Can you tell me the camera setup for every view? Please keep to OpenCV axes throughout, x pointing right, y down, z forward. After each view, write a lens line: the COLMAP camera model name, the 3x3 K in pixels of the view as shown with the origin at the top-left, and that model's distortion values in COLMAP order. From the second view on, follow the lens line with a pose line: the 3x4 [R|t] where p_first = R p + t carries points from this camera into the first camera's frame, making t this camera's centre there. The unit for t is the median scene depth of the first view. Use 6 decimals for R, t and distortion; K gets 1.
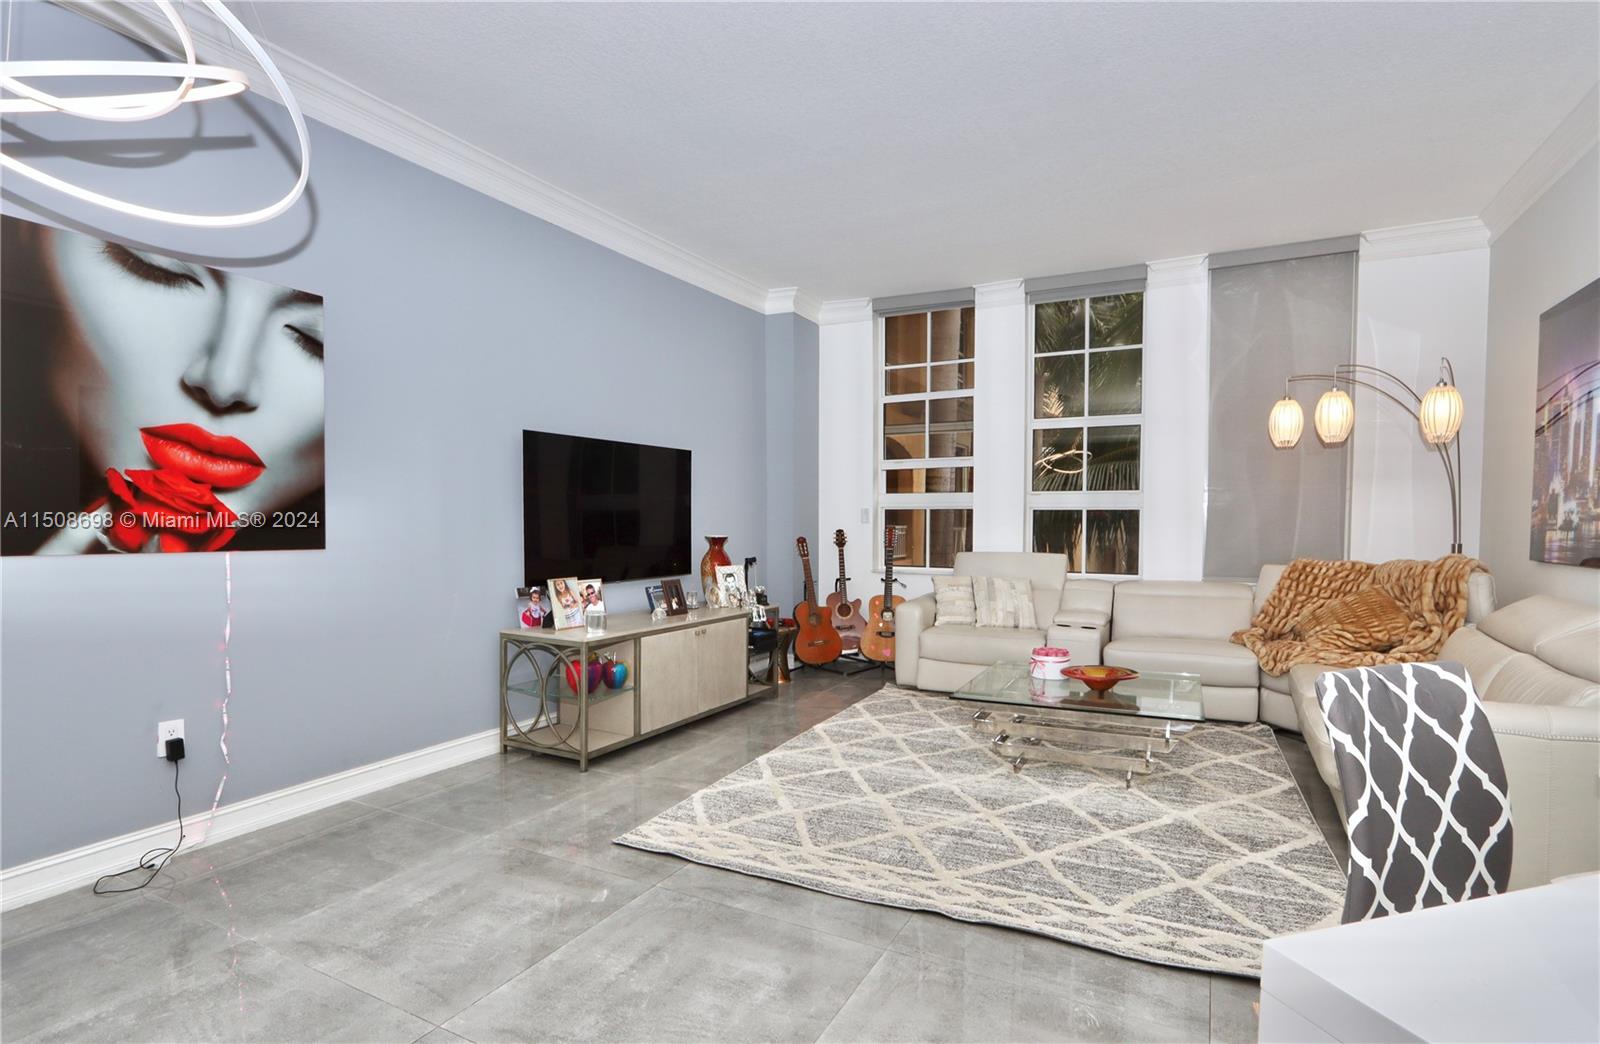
lens RADIAL K [[785.0, 0, 806.5], [0, 785.0, 554.0], [0, 0, 1]] dist [-0.004326, -0.000155]
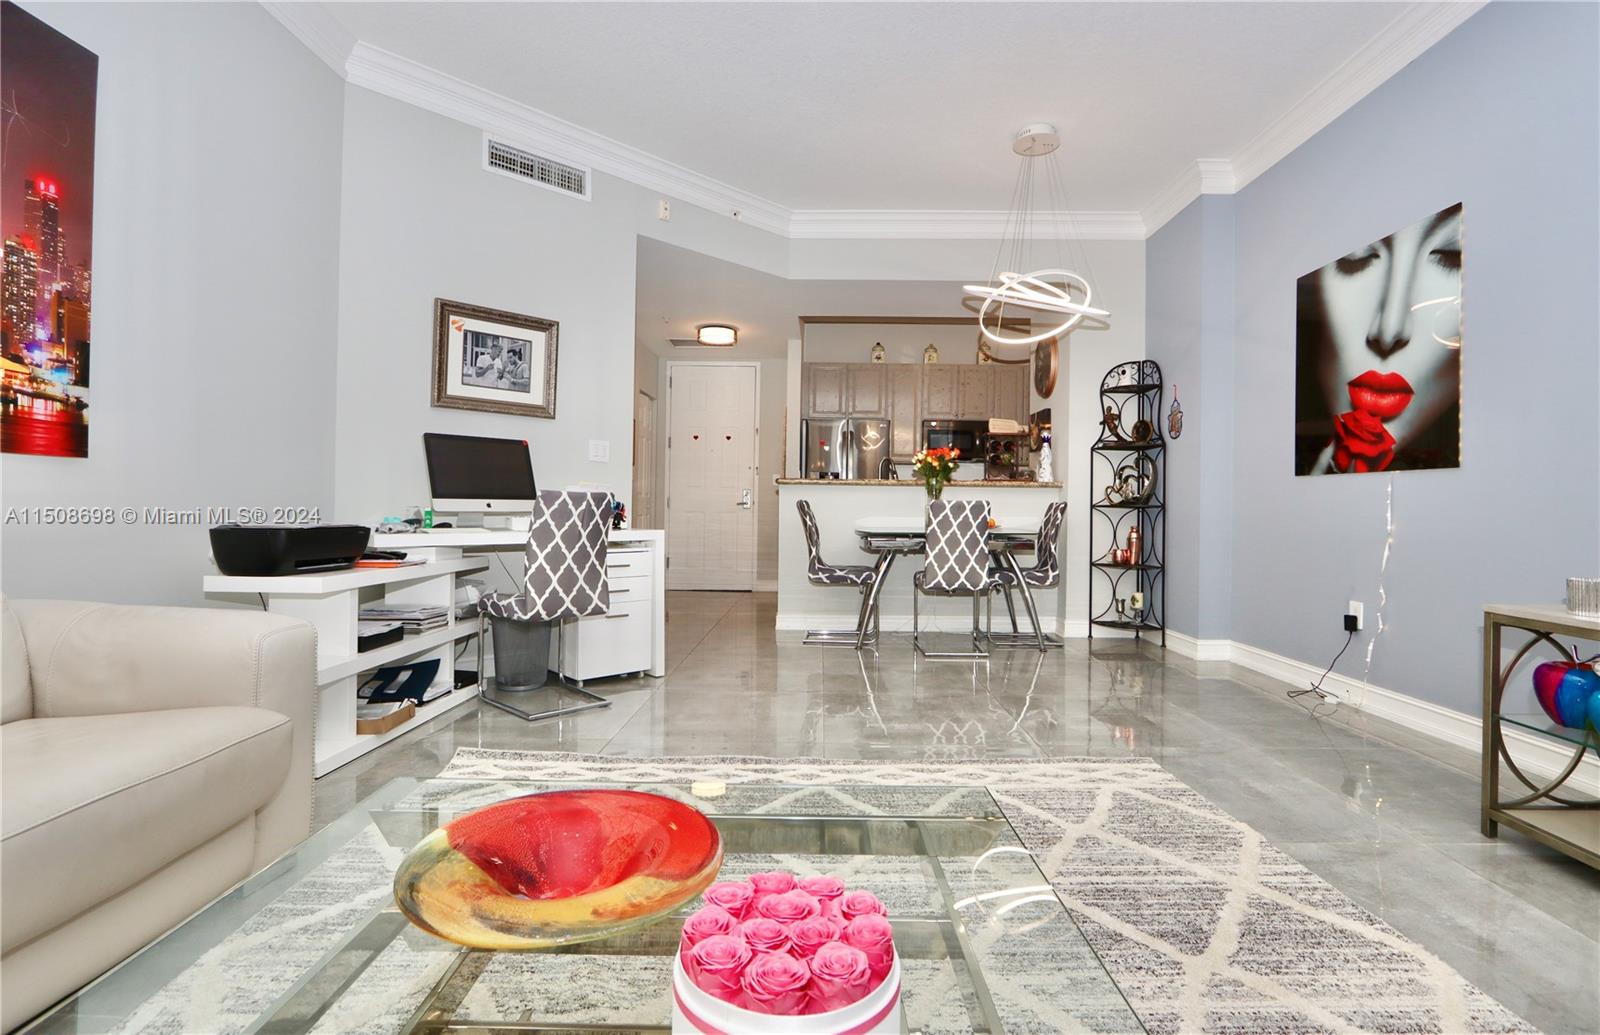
lens RADIAL K [[755.9, 0, 806.7], [0, 755.9, 506.1], [0, 0, 1]] dist [-0.013428, 0.000682]
pose [[-0.895102, -0.014709, -0.445619, 0.382969], [-0.034360, 0.998759, 0.036050, 0.027218], [0.444536, 0.047580, -0.894496, 1.146732]]
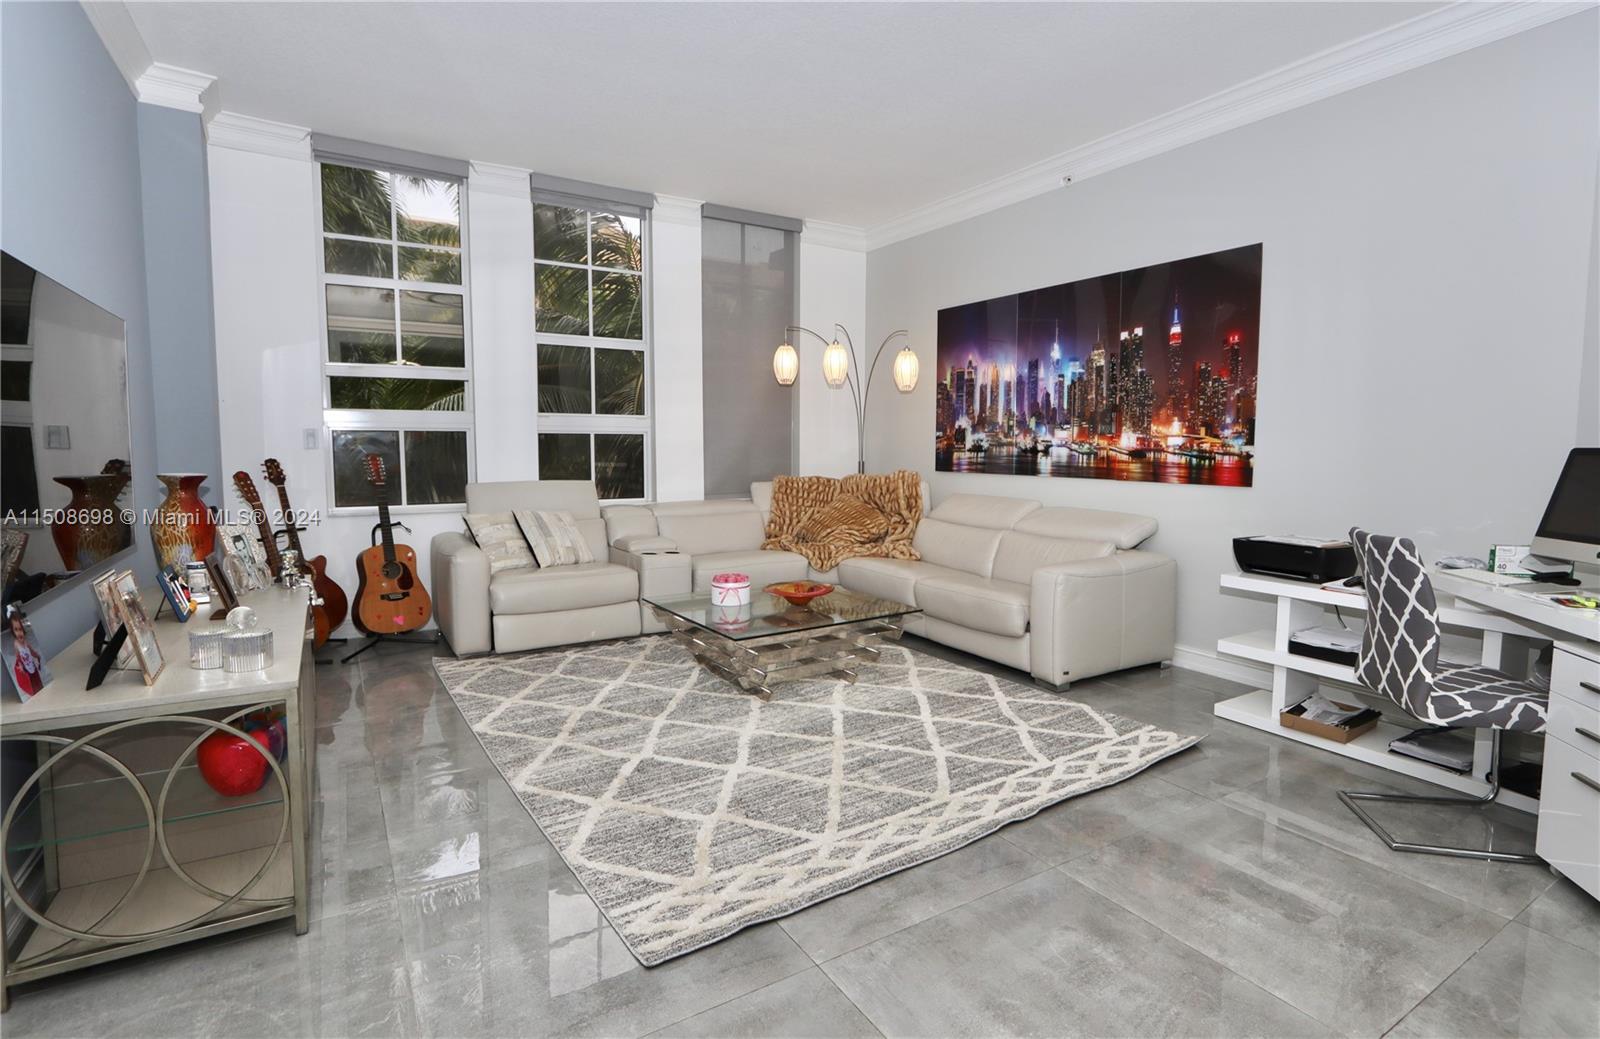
lens RADIAL K [[781.6, 0, 813.8], [0, 781.6, 505.3], [0, 0, 1]] dist [-0.017241, 0.000276]
pose [[0.508785, -0.068417, 0.858171, -0.486639], [0.034760, 0.997657, 0.058930, -0.022860], [-0.860192, -0.000152, 0.509971, 0.403006]]
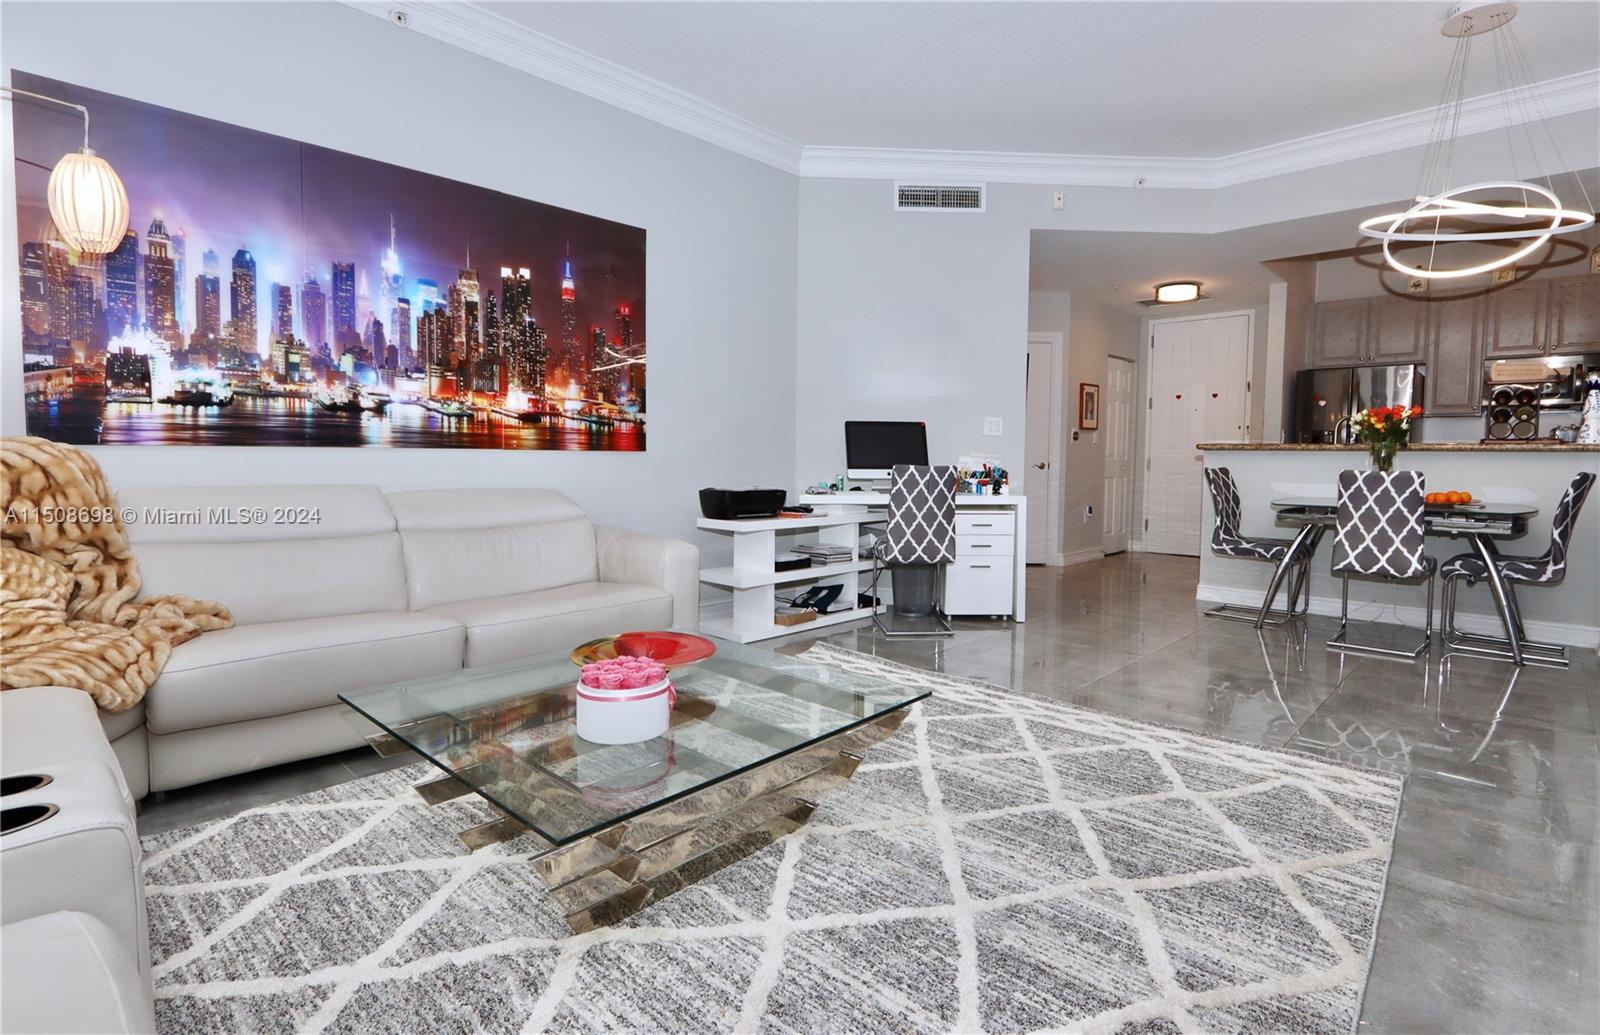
lens RADIAL K [[775.7, 0, 823.7], [0, 775.7, 495.7], [0, 0, 1]] dist [-0.009805, 0.000328]
pose [[-0.963139, -0.025427, 0.267800, 0.097637], [0.000468, 0.995363, 0.096192, -0.010853], [-0.269004, 0.092772, -0.958661, 1.369706]]
